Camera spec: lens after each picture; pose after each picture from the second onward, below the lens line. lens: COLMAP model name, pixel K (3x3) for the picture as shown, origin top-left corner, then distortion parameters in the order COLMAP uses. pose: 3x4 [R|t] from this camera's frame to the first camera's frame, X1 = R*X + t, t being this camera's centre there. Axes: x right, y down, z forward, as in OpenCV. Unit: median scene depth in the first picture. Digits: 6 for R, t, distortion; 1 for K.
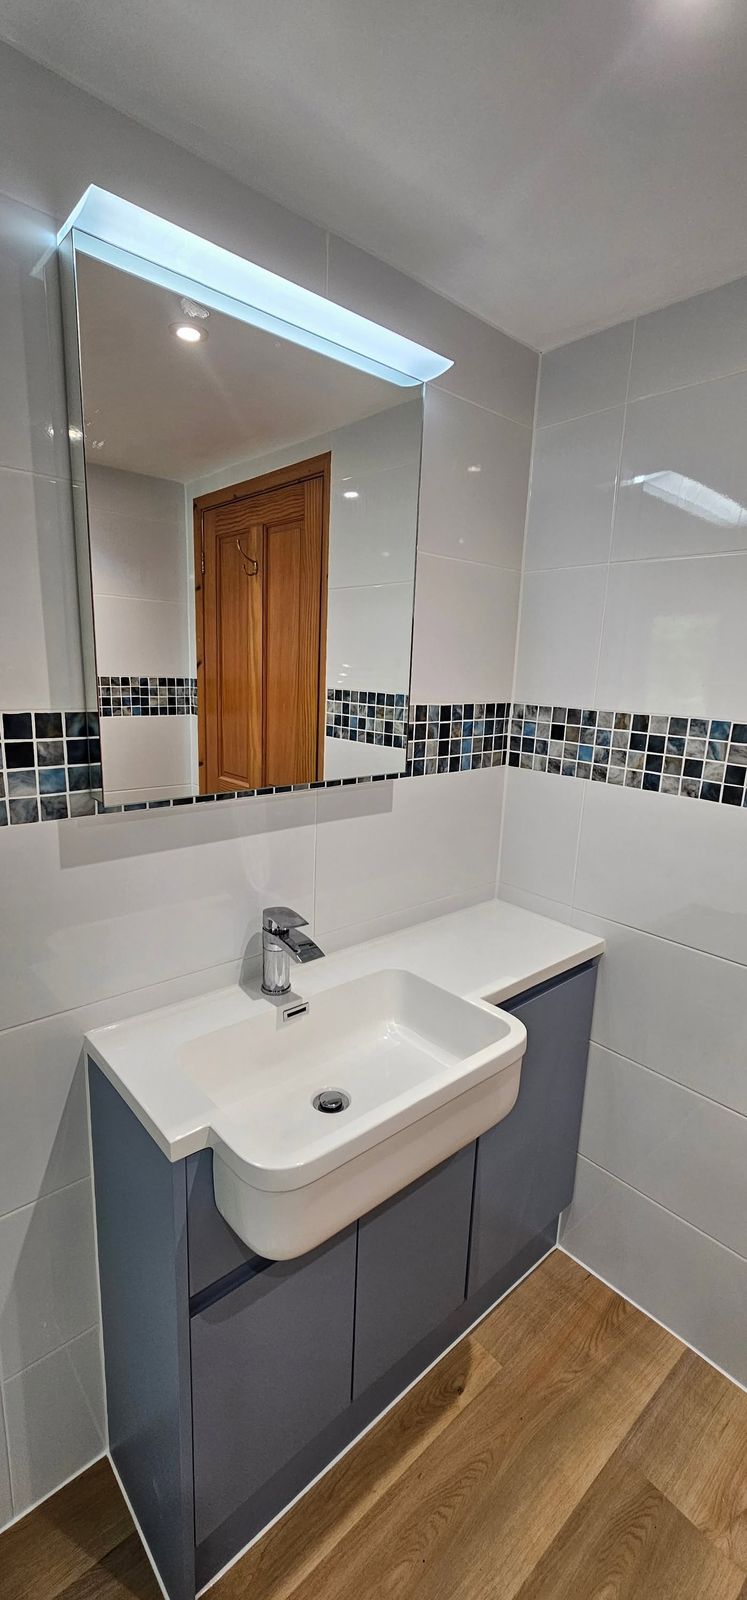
lens RADIAL K [[655.2, 0, 368.8], [0, 655.2, 803.6], [0, 0, 1]] dist [-0.003727, 0.001207]
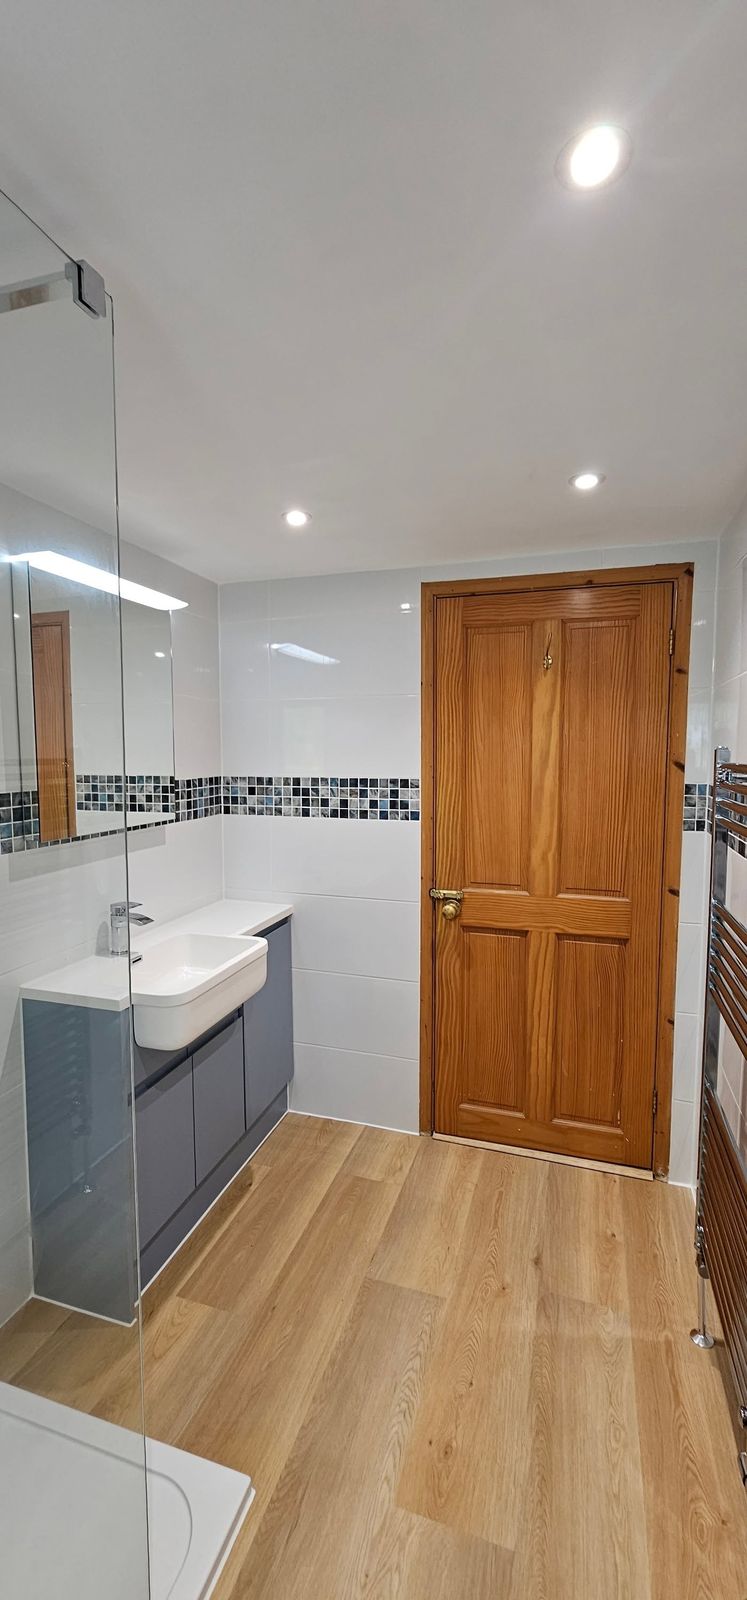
lens RADIAL K [[655.2, 0, 367.1], [0, 655.2, 792.3], [0, 0, 1]] dist [-0.003727, 0.001207]
pose [[0.857276, -0.072022, 0.509794, -0.353586], [0.140407, 0.985340, -0.096905, 0.111593], [-0.495342, 0.154652, 0.854821, -0.667755]]
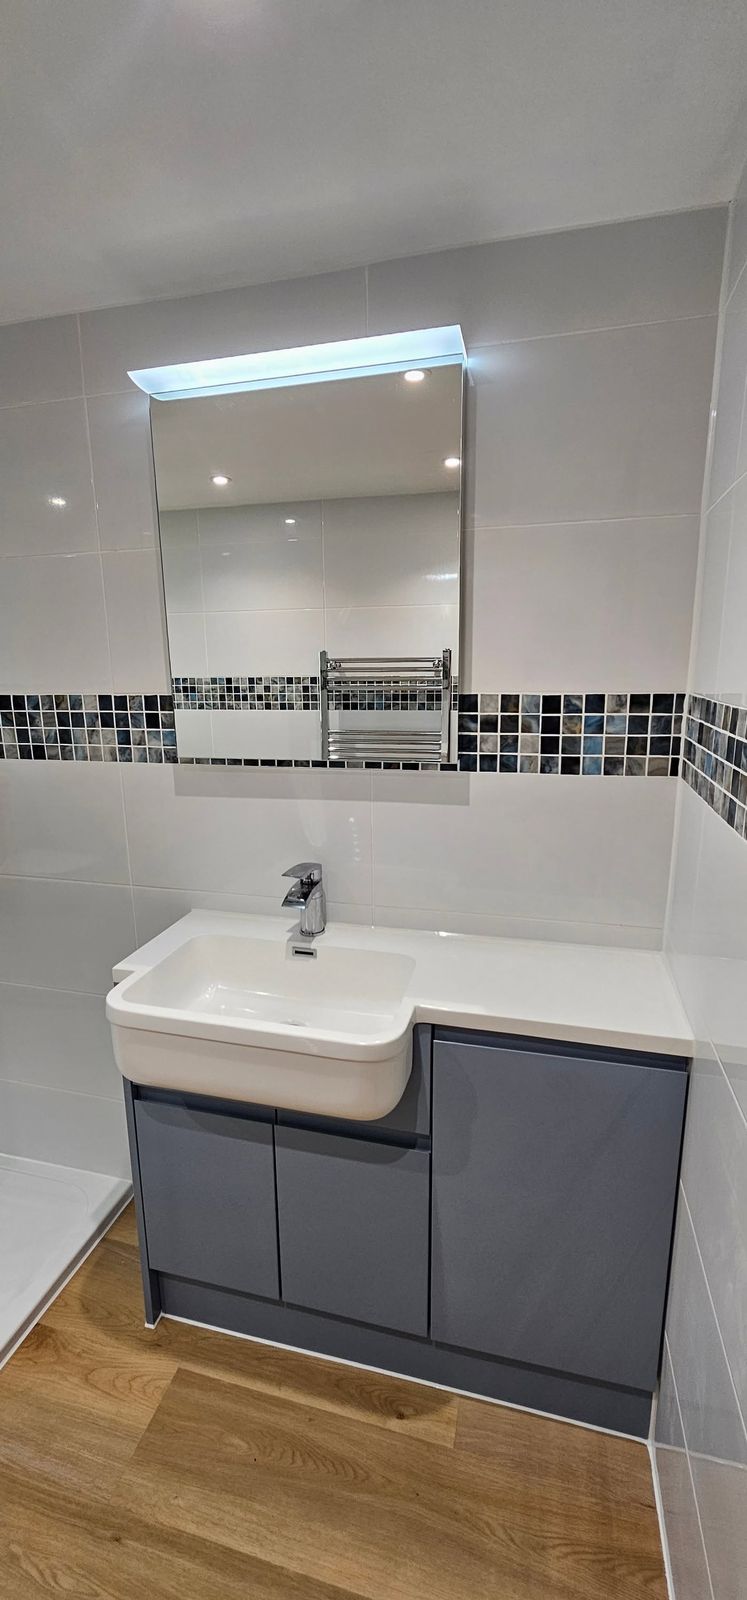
lens RADIAL K [[655.2, 0, 371.0], [0, 655.2, 800.1], [0, 0, 1]] dist [-0.003727, 0.001207]
pose [[0.560619, 0.130183, -0.817776, 0.719066], [-0.138678, 0.988378, 0.062272, -0.034645], [0.816379, 0.078497, 0.572157, 0.328167]]
